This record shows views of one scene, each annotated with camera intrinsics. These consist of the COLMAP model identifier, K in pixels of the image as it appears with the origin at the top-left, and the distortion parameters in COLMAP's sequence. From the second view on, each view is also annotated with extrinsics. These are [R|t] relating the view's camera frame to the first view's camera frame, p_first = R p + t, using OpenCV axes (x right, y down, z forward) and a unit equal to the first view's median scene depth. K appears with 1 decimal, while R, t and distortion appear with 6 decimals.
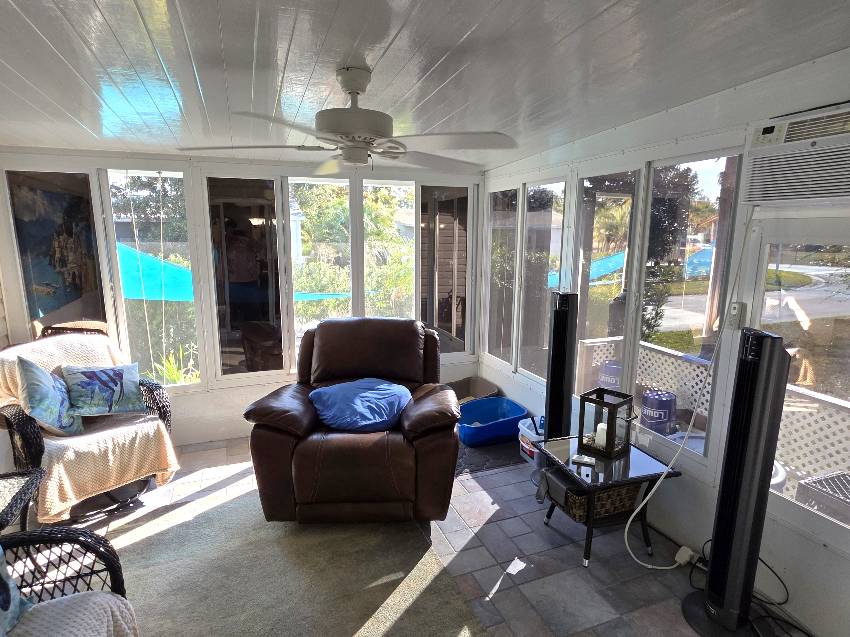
lens RADIAL K [[478.9, 0, 425.0], [0, 478.9, 318.5], [0, 0, 1]] dist [-0.002255, -0.000130]
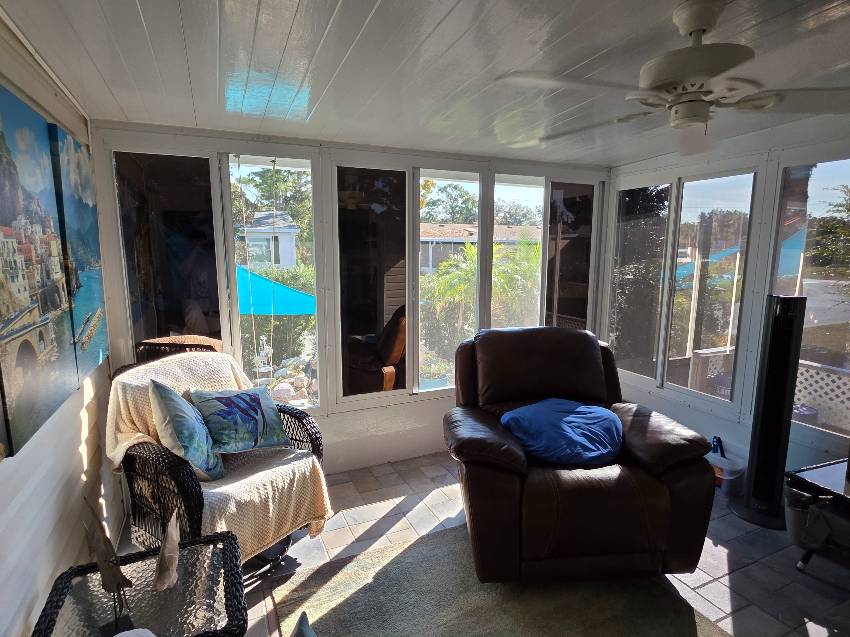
lens RADIAL K [[469.5, 0, 425.0], [0, 469.5, 318.5], [0, 0, 1]] dist [-0.001033, -0.001020]
pose [[0.998523, -0.008954, 0.053587, -0.416829], [0.010407, 0.999584, -0.026908, 0.002633], [-0.053324, 0.027426, 0.998201, 0.190543]]
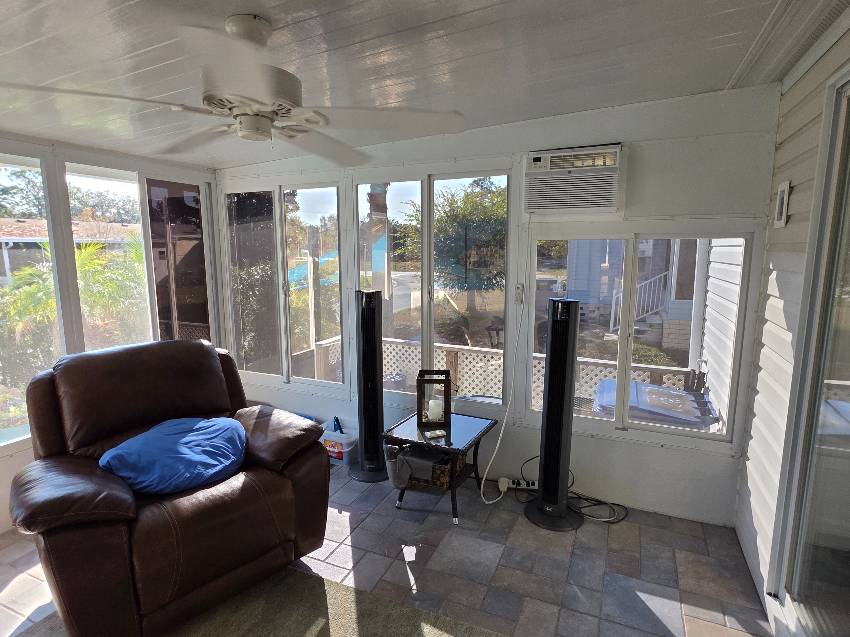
lens RADIAL K [[469.5, 0, 425.0], [0, 469.5, 318.5], [0, 0, 1]] dist [-0.001033, -0.001020]
pose [[0.705937, -0.110933, 0.699534, -0.360331], [0.130733, 0.991096, 0.025240, -0.002922], [-0.696105, 0.073635, 0.714154, 0.179291]]
